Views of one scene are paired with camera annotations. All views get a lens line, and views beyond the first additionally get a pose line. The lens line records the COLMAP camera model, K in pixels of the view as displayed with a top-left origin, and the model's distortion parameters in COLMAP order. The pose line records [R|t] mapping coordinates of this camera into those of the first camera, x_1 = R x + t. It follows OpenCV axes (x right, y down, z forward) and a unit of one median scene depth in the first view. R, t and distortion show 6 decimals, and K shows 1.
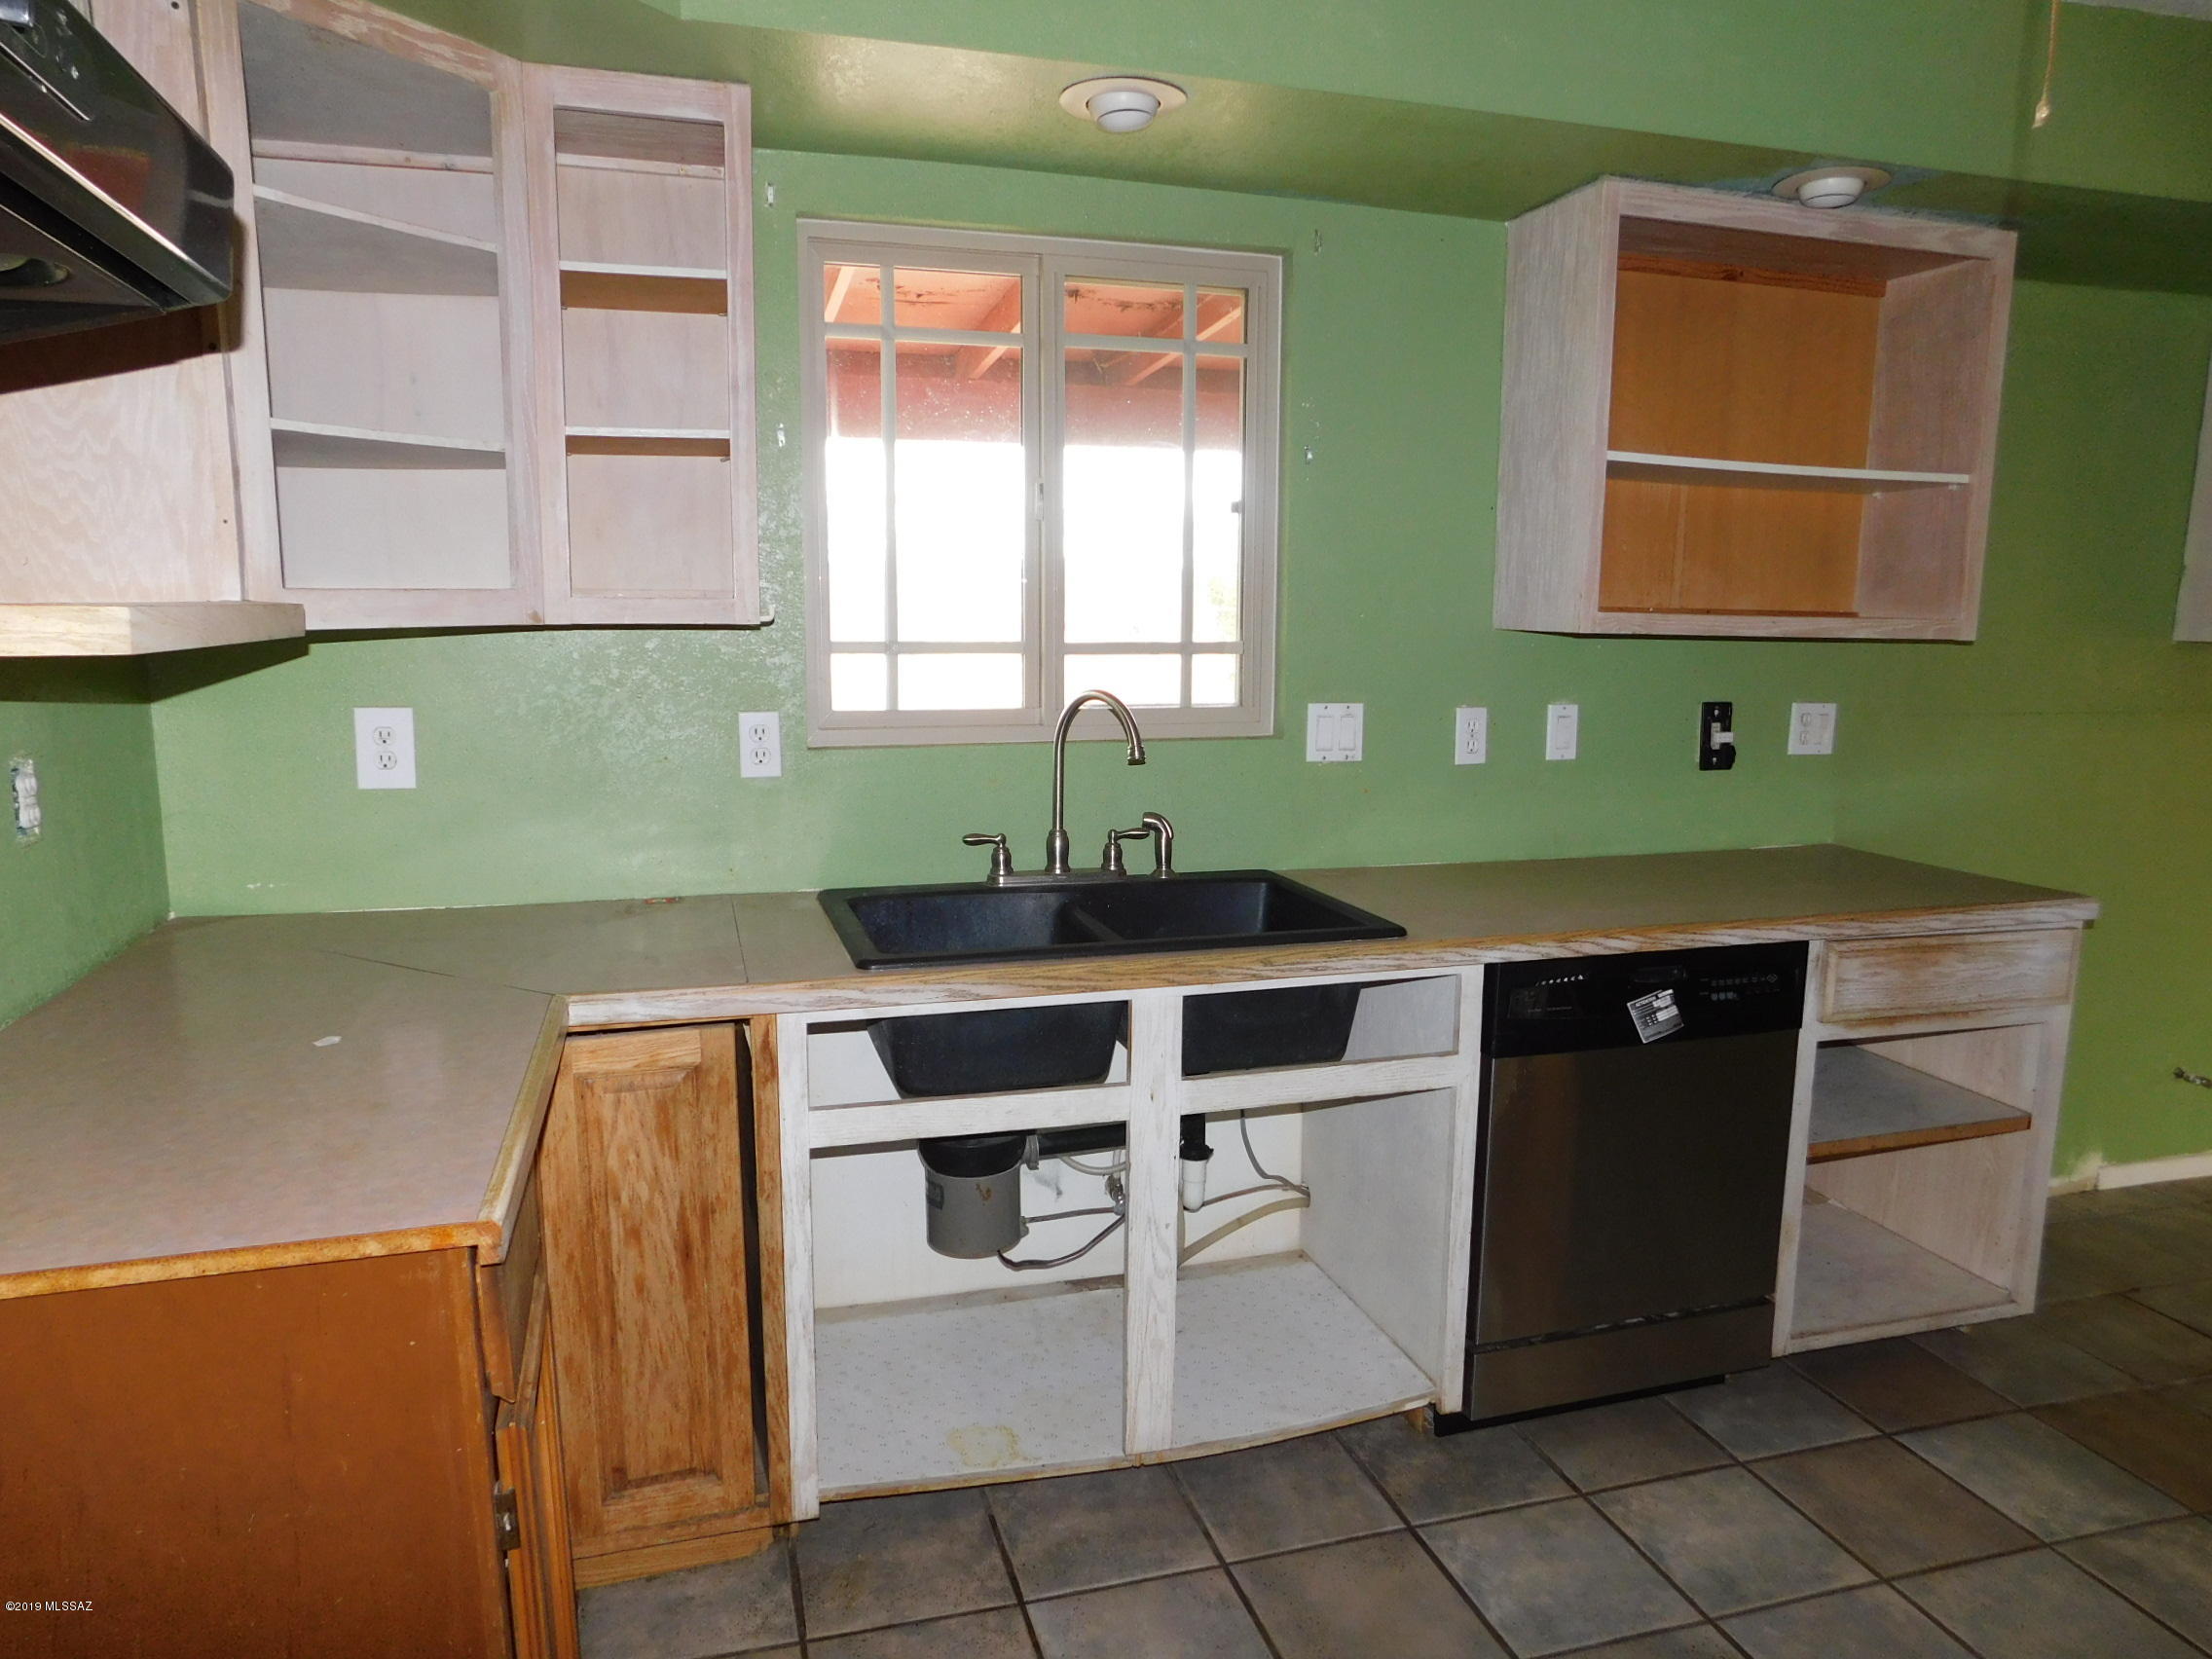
lens RADIAL K [[1463.3, 0, 1107.4], [0, 1463.3, 820.1], [0, 0, 1]] dist [-0.063661, 0.042264]
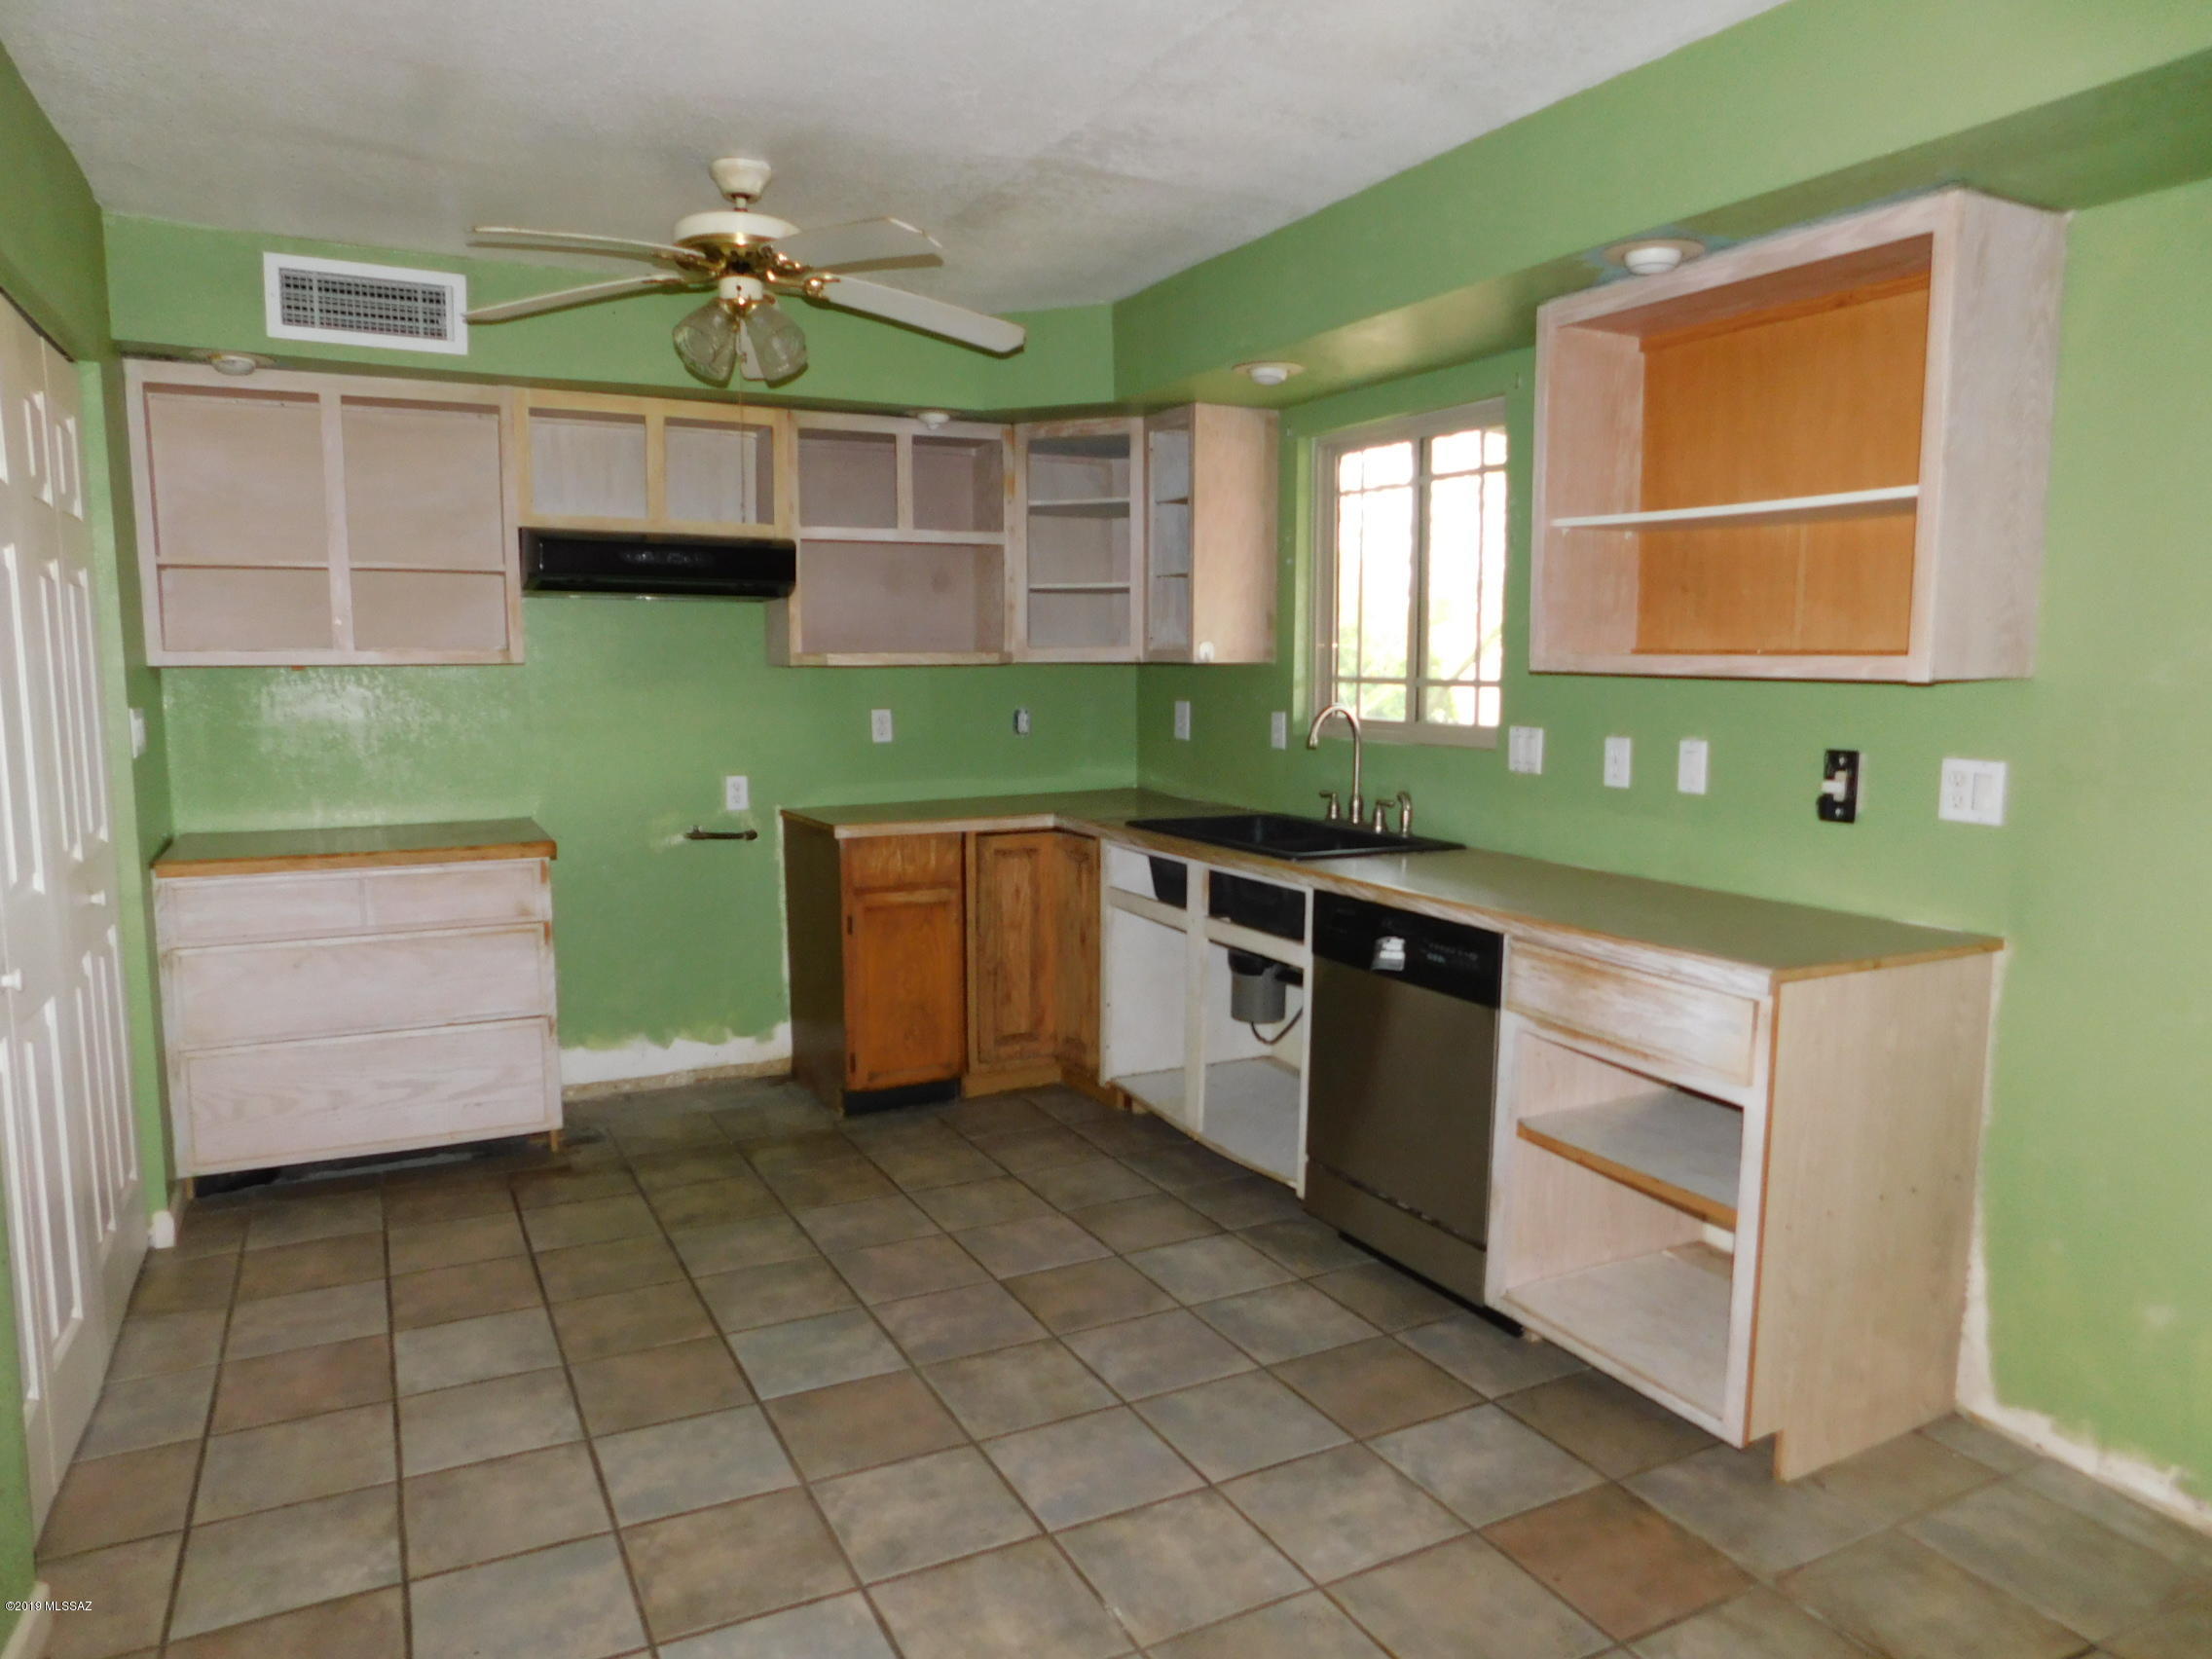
lens RADIAL K [[1463.3, 0, 1099.6], [0, 1463.3, 816.8], [0, 0, 1]] dist [-0.063661, 0.042264]
pose [[0.186478, 0.097727, -0.977586, 1.427674], [-0.145701, 0.986788, 0.070854, -0.040162], [0.971595, 0.129223, 0.198253, 0.410258]]
